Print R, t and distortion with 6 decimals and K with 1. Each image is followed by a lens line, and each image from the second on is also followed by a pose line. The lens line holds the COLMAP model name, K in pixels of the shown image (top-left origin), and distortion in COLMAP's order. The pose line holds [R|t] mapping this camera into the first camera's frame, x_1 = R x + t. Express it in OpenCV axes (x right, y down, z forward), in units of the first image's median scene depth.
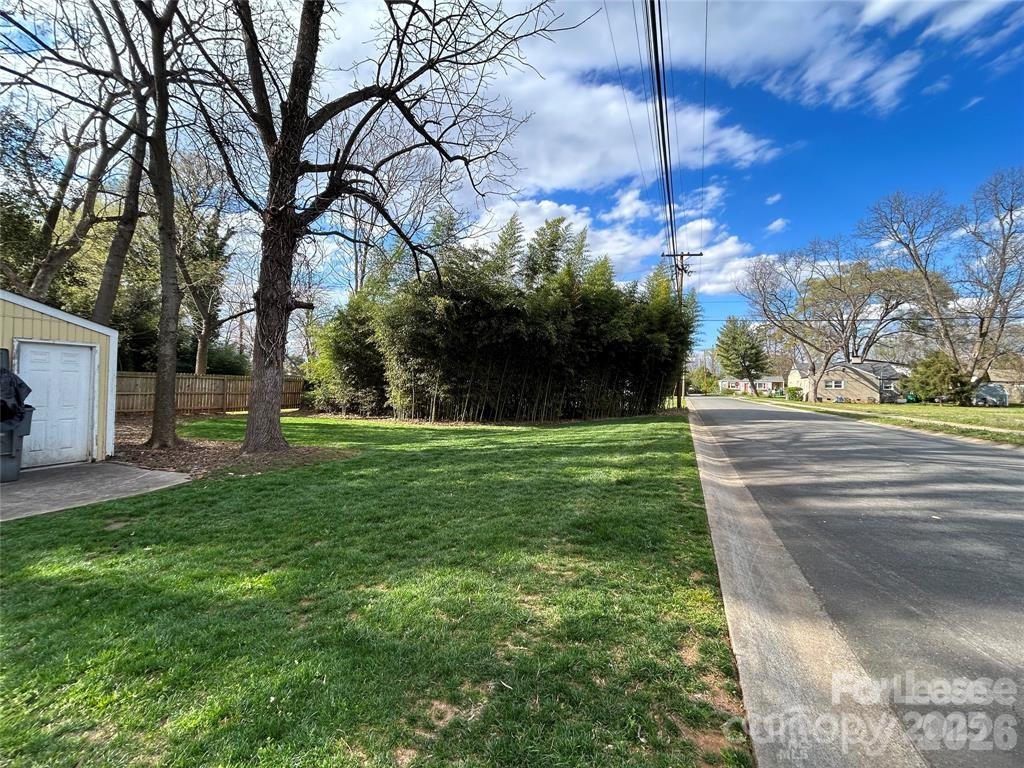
lens RADIAL K [[410.6, 0, 509.7], [0, 410.6, 384.0], [0, 0, 1]] dist [-0.000865, -0.000706]
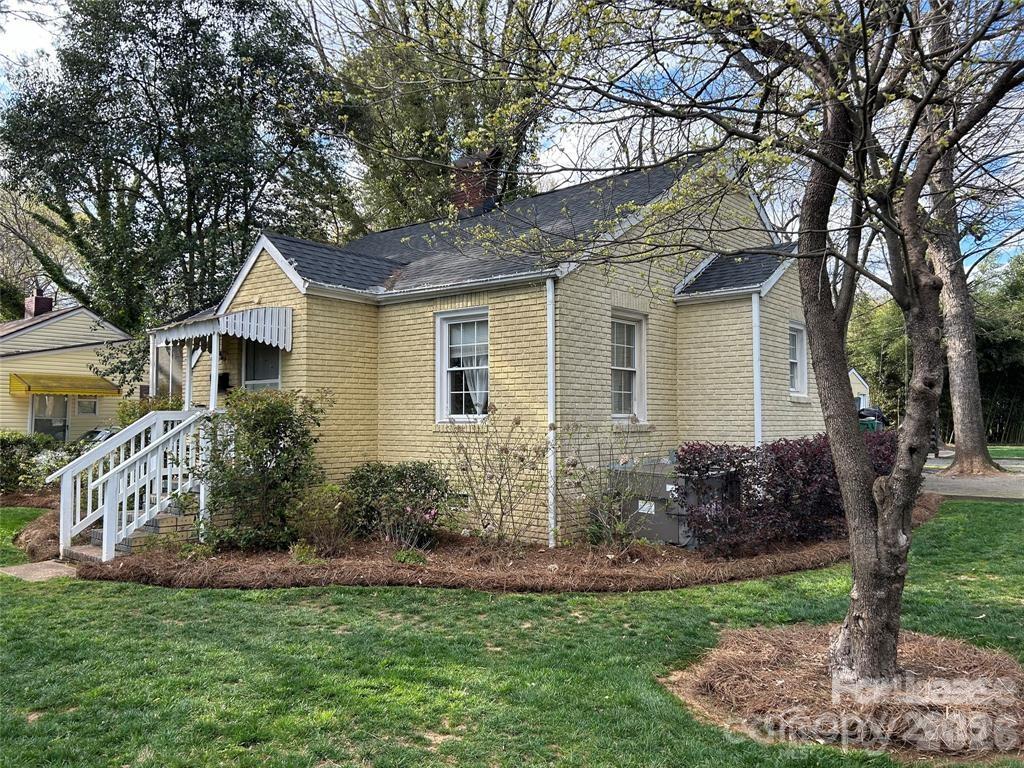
lens RADIAL K [[764.8, 0, 507.2], [0, 764.8, 384.8], [0, 0, 1]] dist [0.054397, -0.054461]
pose [[0.956245, -0.030904, -0.290929, -0.554961], [0.021879, 0.999175, -0.034221, -0.015024], [0.291746, 0.026359, 0.956132, -1.135985]]
